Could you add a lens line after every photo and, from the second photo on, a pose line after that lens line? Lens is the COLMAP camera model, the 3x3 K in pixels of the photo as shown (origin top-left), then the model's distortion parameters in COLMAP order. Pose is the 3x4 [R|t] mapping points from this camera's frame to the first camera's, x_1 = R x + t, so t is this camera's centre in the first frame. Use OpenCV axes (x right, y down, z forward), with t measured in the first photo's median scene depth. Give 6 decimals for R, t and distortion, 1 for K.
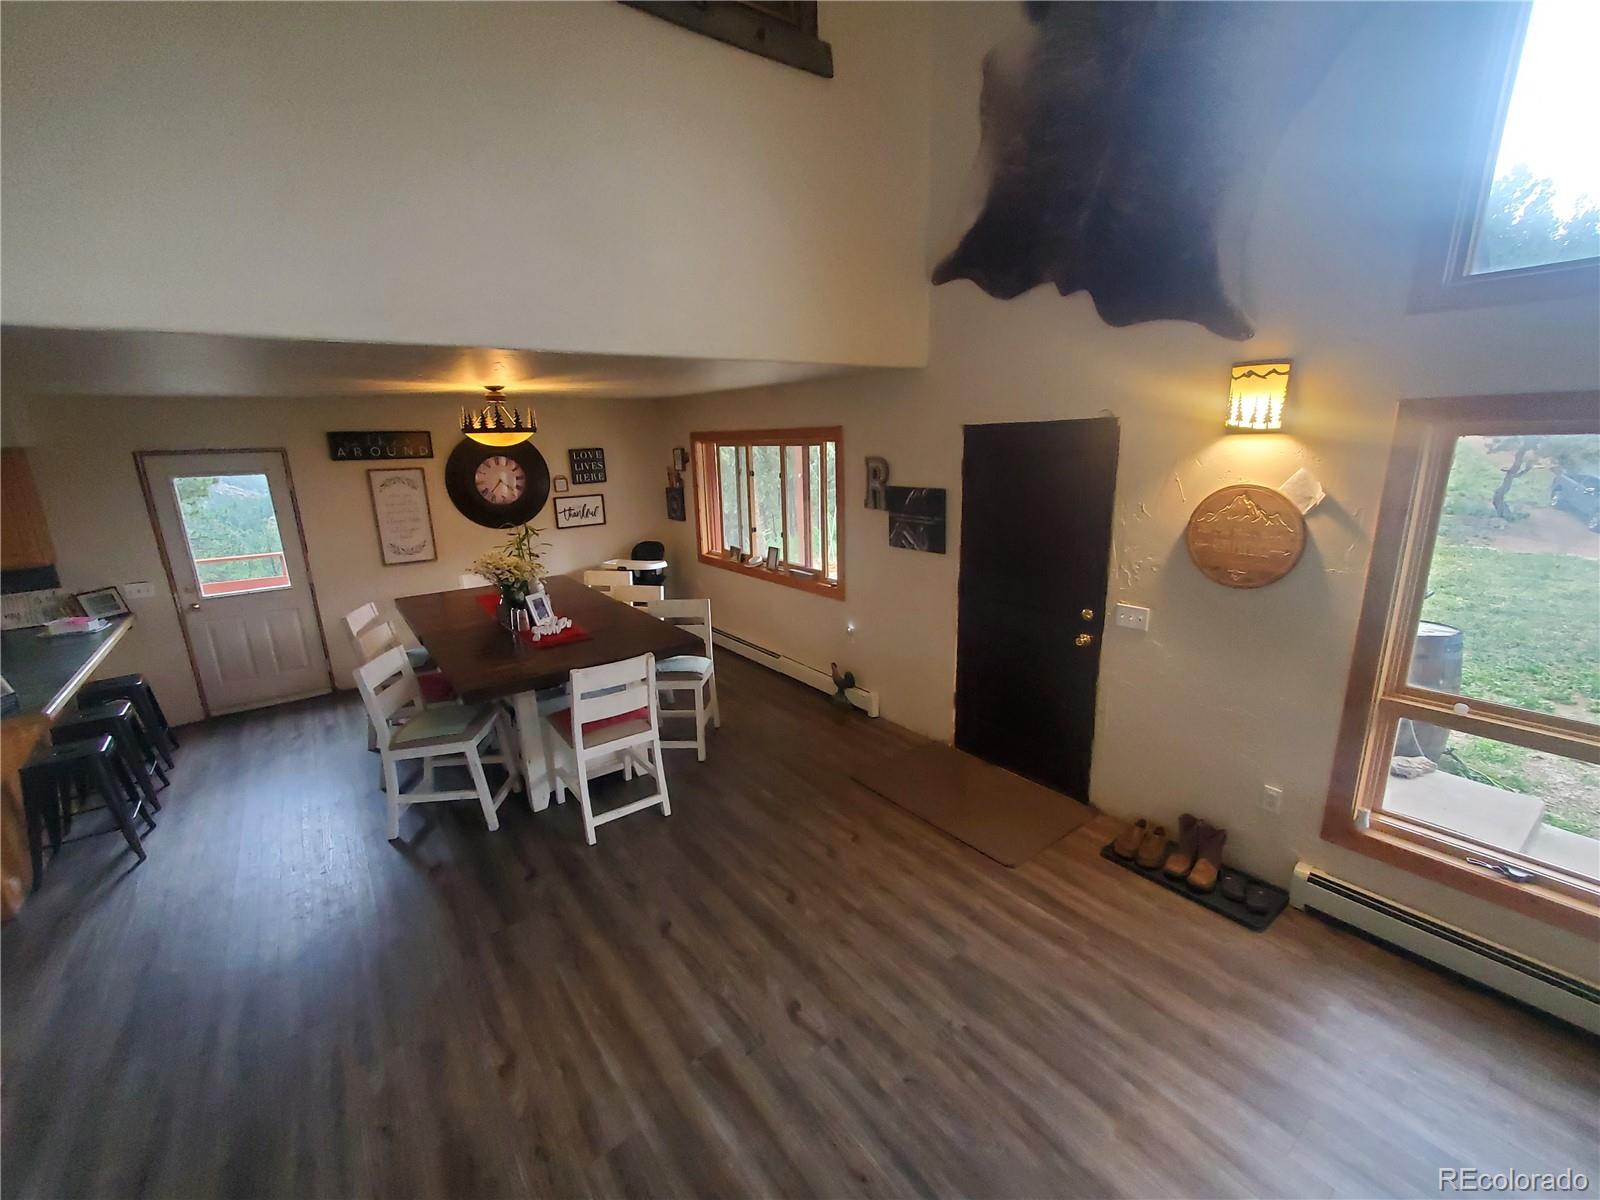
lens RADIAL K [[678.0, 0, 799.1], [0, 678.0, 608.7], [0, 0, 1]] dist [0.020327, -0.010033]
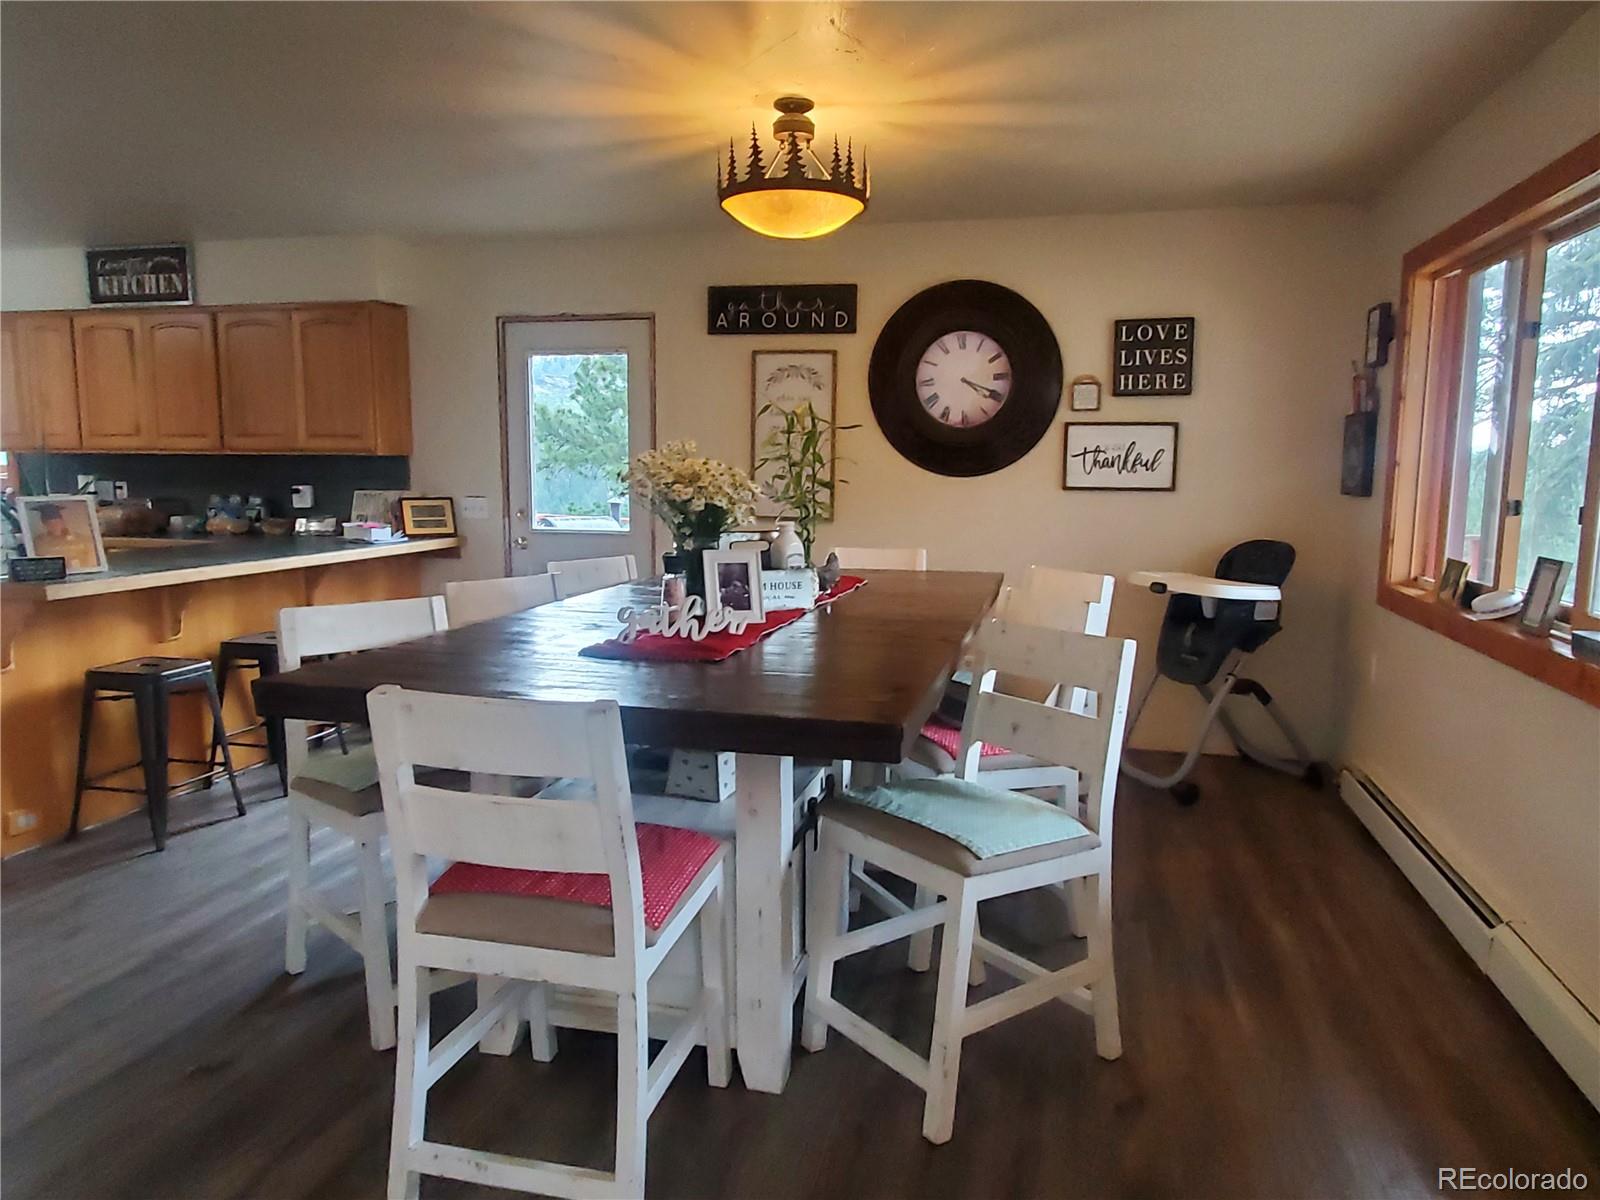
lens RADIAL K [[1069.1, 0, 802.1], [0, 1069.1, 604.6], [0, 0, 1]] dist [-0.000847, 0.000317]
pose [[0.634423, 0.138055, -0.760558, 0.107784], [-0.219477, 0.975599, -0.005989, 0.004121], [0.741173, 0.170725, 0.649242, 0.428060]]
